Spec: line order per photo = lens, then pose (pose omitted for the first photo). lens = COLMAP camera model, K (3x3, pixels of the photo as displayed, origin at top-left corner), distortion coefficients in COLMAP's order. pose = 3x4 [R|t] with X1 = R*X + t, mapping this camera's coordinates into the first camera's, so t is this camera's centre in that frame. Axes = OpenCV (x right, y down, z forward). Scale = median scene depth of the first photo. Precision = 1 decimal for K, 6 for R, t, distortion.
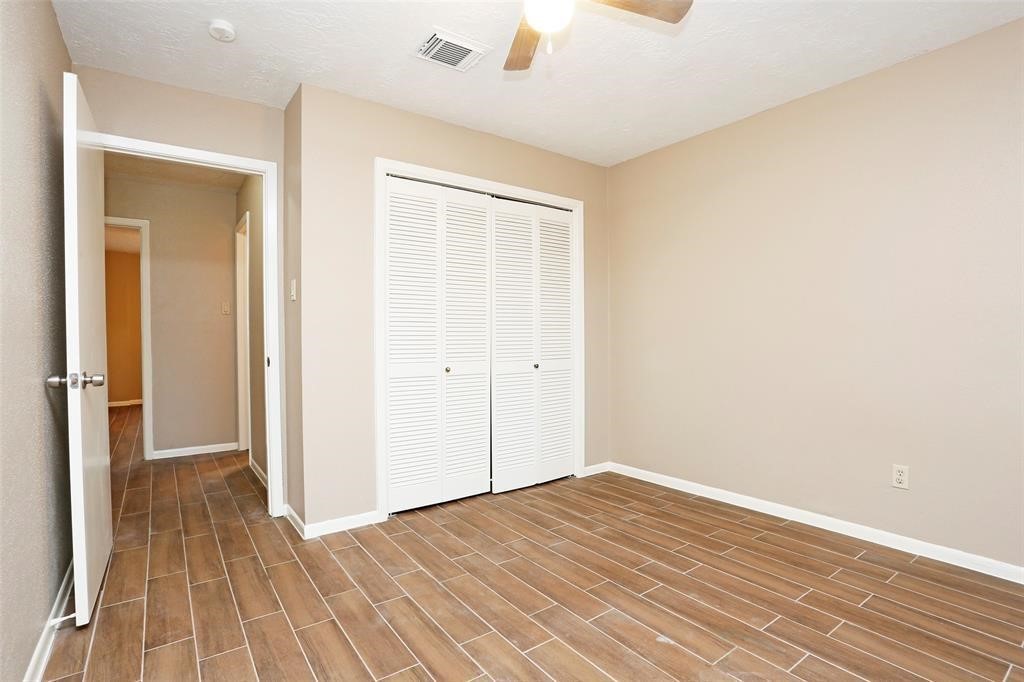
lens RADIAL K [[497.2, 0, 505.3], [0, 497.2, 338.5], [0, 0, 1]] dist [-0.066361, 0.021193]
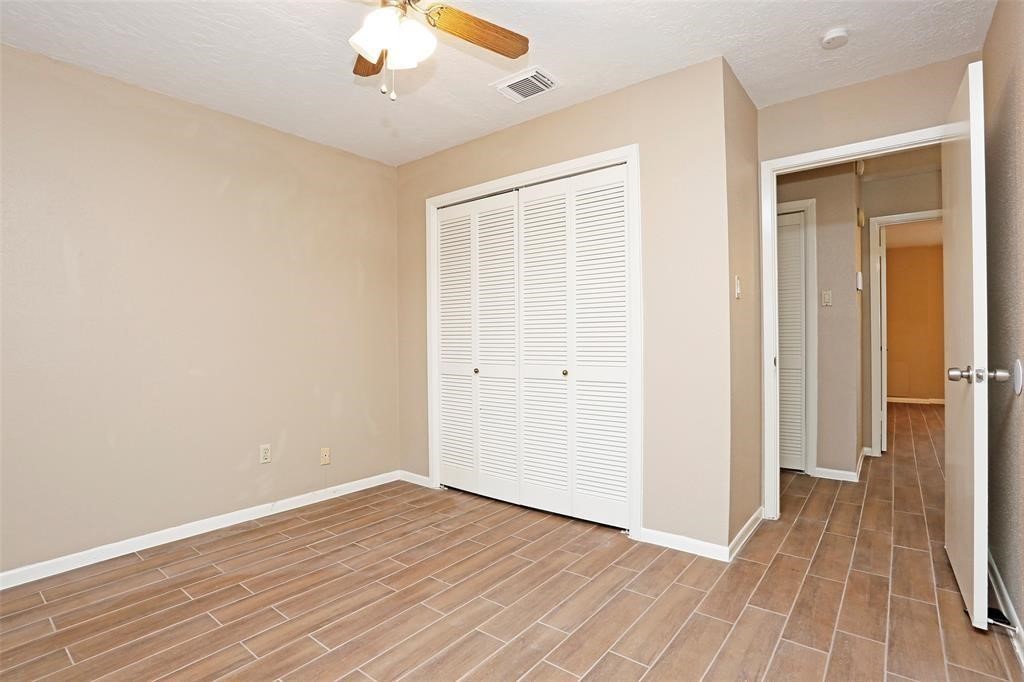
lens RADIAL K [[497.2, 0, 506.9], [0, 497.2, 339.2], [0, 0, 1]] dist [-0.066361, 0.021193]
pose [[0.279937, -0.013992, -0.959916, 1.086631], [0.001517, 0.999899, -0.014132, 0.013124], [0.960017, 0.002500, 0.279930, 0.893036]]
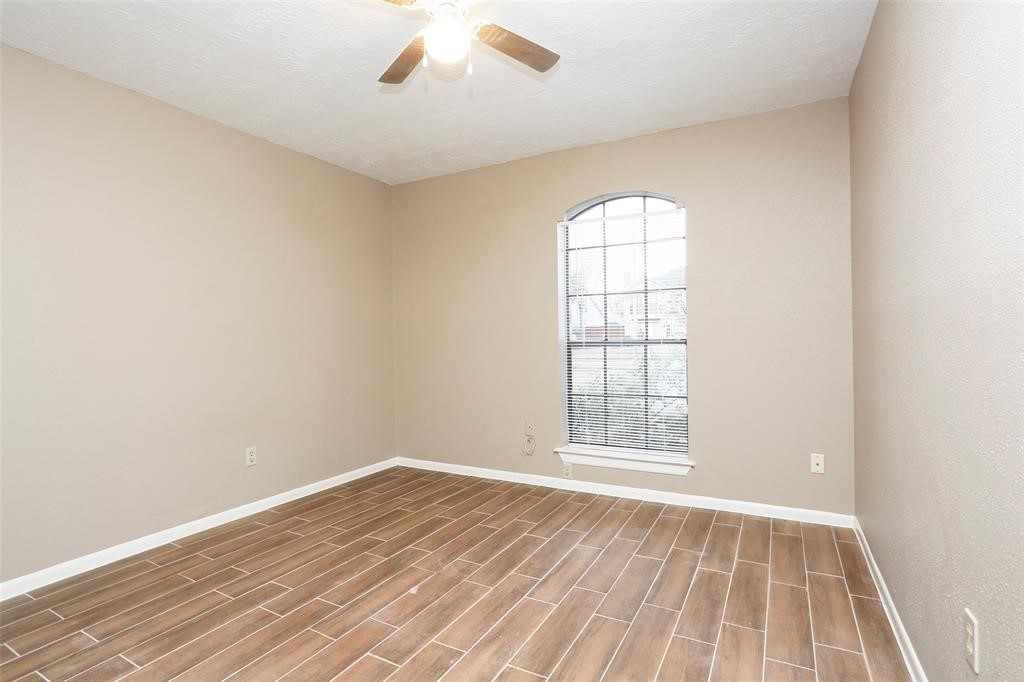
lens RADIAL K [[497.2, 0, 513.5], [0, 497.2, 341.3], [0, 0, 1]] dist [-0.066361, 0.021193]
pose [[-0.435634, 0.003287, 0.900118, -0.582951], [0.027111, 0.999588, 0.009470, -0.010630], [-0.899716, 0.028528, -0.435543, 0.835160]]
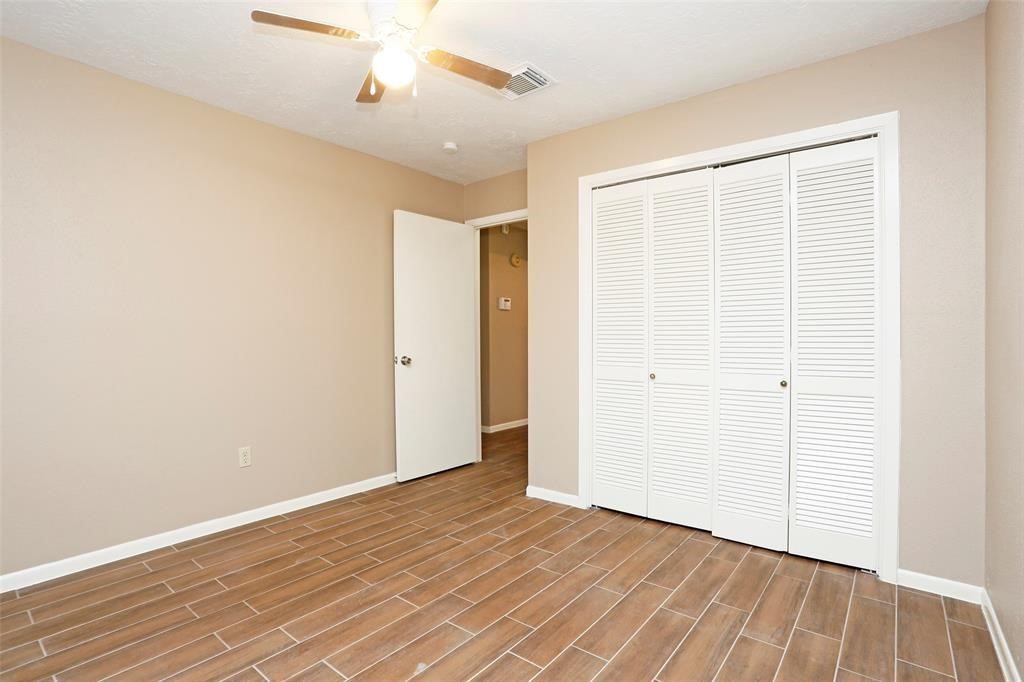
lens RADIAL K [[497.2, 0, 517.6], [0, 497.2, 342.6], [0, 0, 1]] dist [-0.066361, 0.021193]
pose [[0.276692, 0.015697, -0.960831, 0.820594], [-0.006048, 0.999875, 0.014593, -0.014630], [0.960940, 0.001773, 0.276752, 0.593497]]
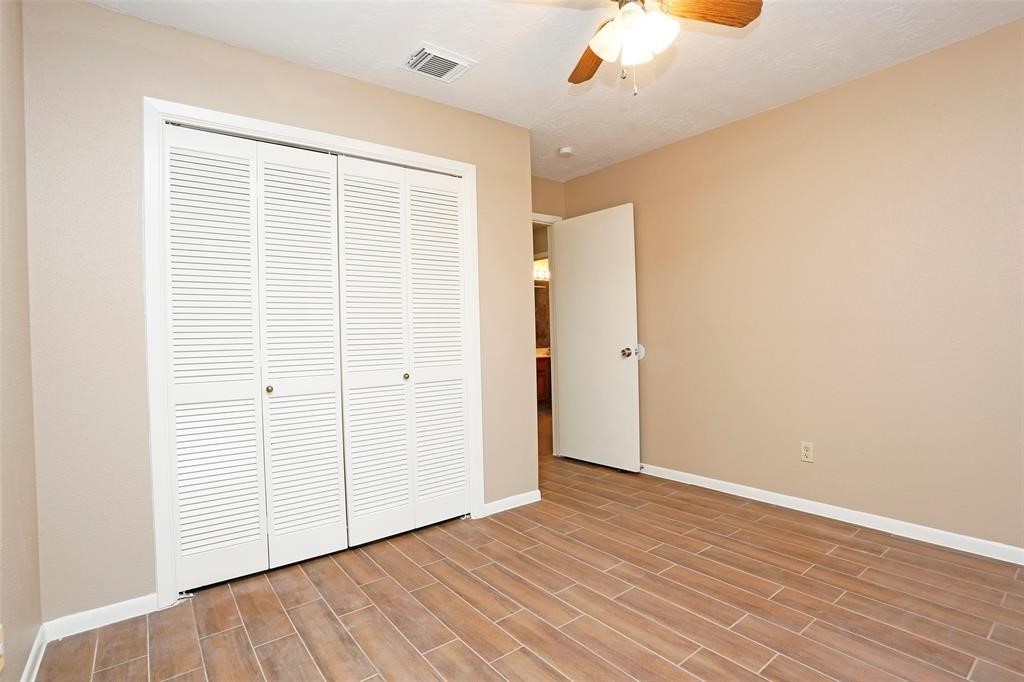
lens RADIAL K [[497.2, 0, 514.5], [0, 497.2, 338.8], [0, 0, 1]] dist [-0.066361, 0.021193]
pose [[0.998163, -0.040911, 0.044692, 0.252795], [0.041113, 0.999148, -0.003612, 0.007923], [-0.044506, 0.005443, 0.998994, 0.305365]]
